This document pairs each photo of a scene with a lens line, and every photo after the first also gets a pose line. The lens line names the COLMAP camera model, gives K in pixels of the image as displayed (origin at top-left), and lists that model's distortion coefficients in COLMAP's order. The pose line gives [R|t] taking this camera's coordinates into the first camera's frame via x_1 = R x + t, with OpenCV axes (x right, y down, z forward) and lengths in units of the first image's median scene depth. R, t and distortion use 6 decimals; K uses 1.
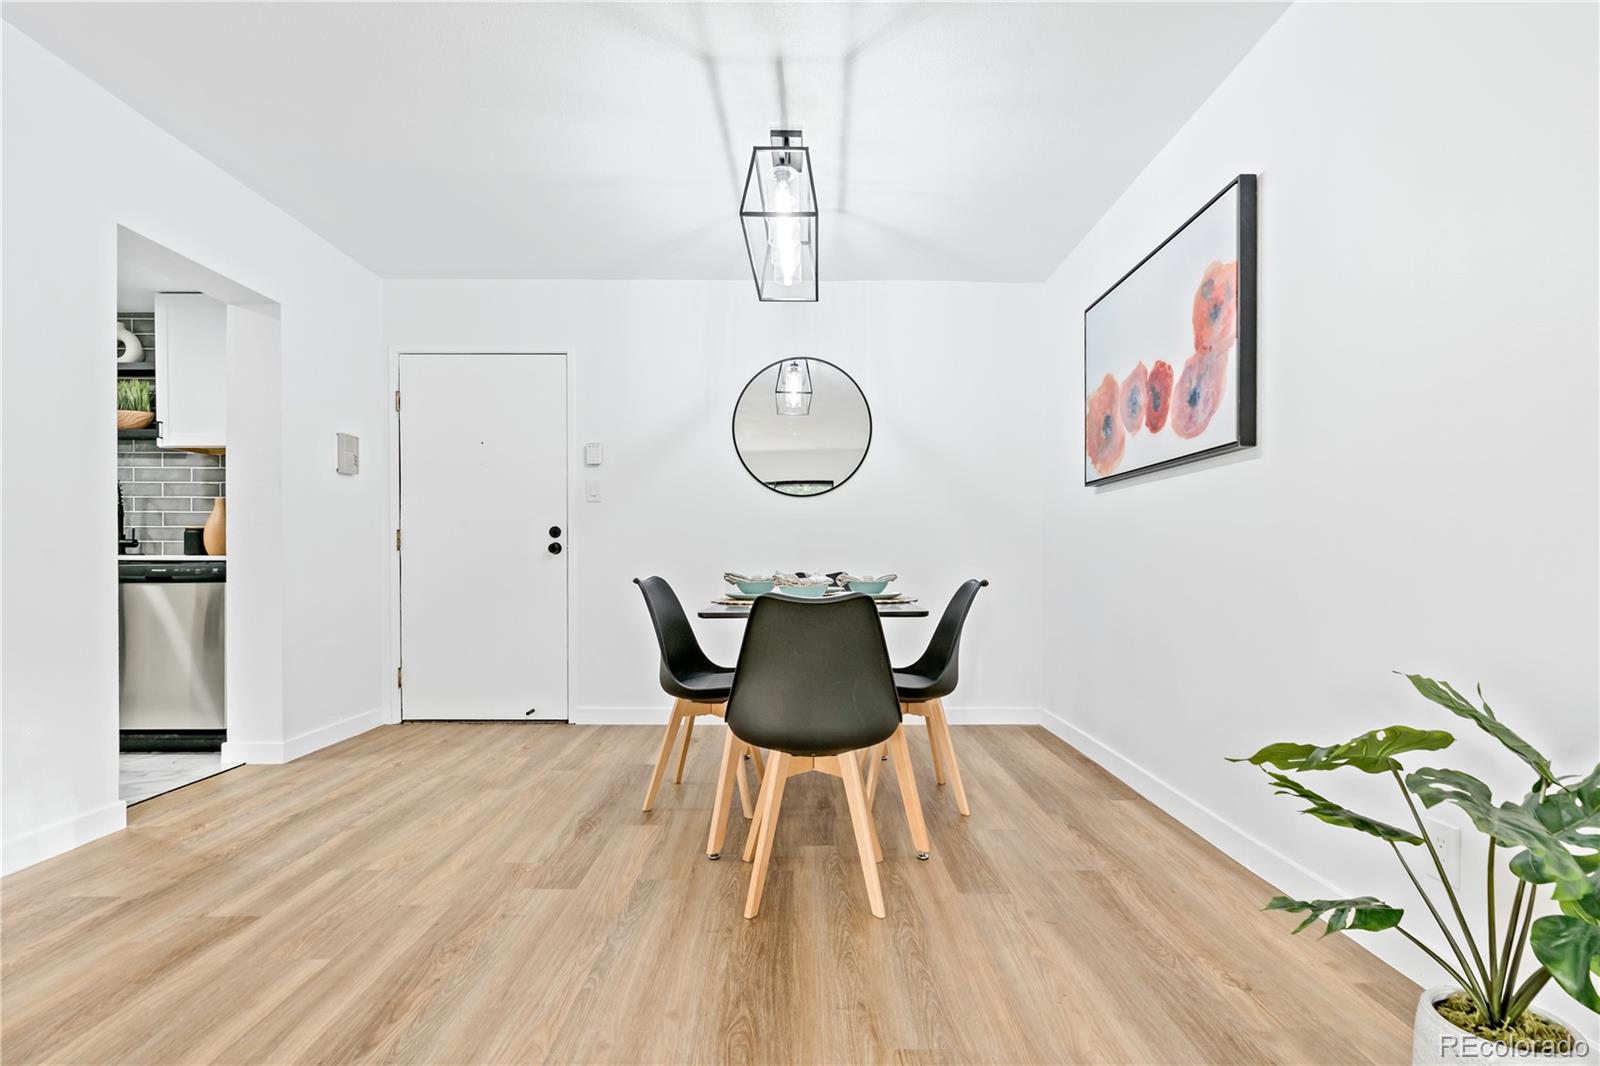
lens RADIAL K [[749.8, 0, 804.2], [0, 749.8, 571.6], [0, 0, 1]] dist [-0.012427, 0.003663]
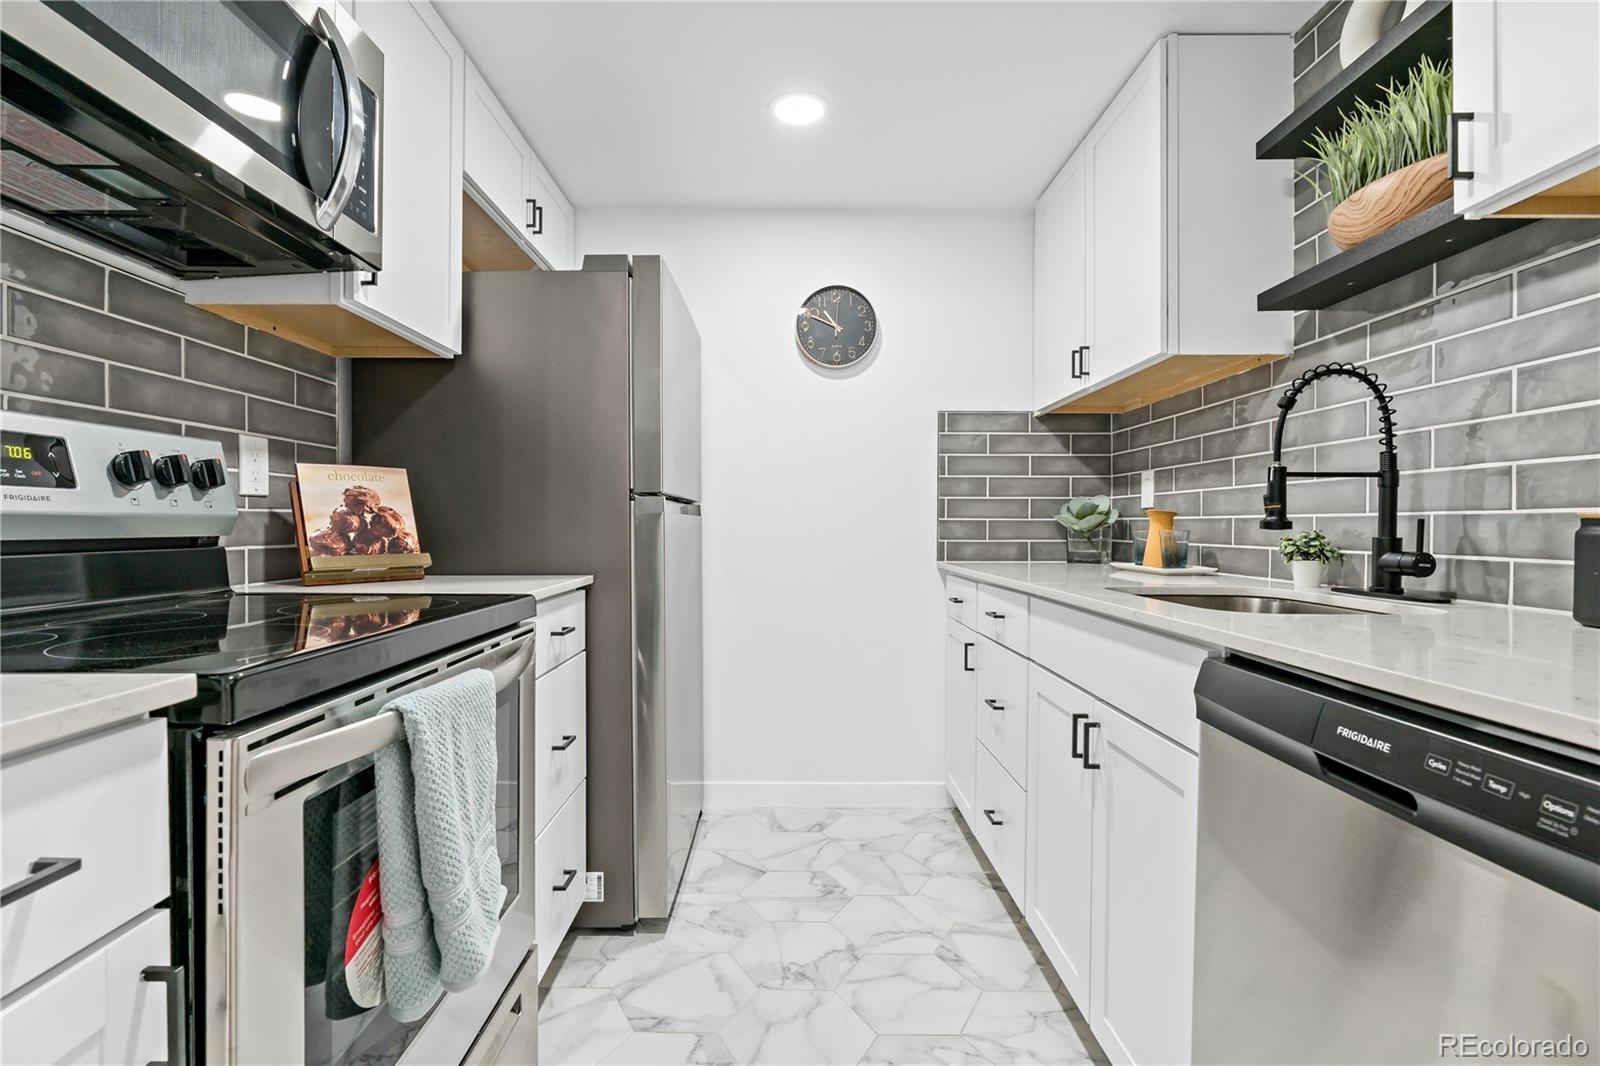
lens RADIAL K [[749.8, 0, 789.4], [0, 749.8, 524.8], [0, 0, 1]] dist [-0.012427, 0.003663]
pose [[-0.010878, -0.006697, -0.999918, -0.837456], [-0.021739, 0.999743, -0.006459, -0.070706], [0.999705, 0.021667, -0.011020, 1.068493]]
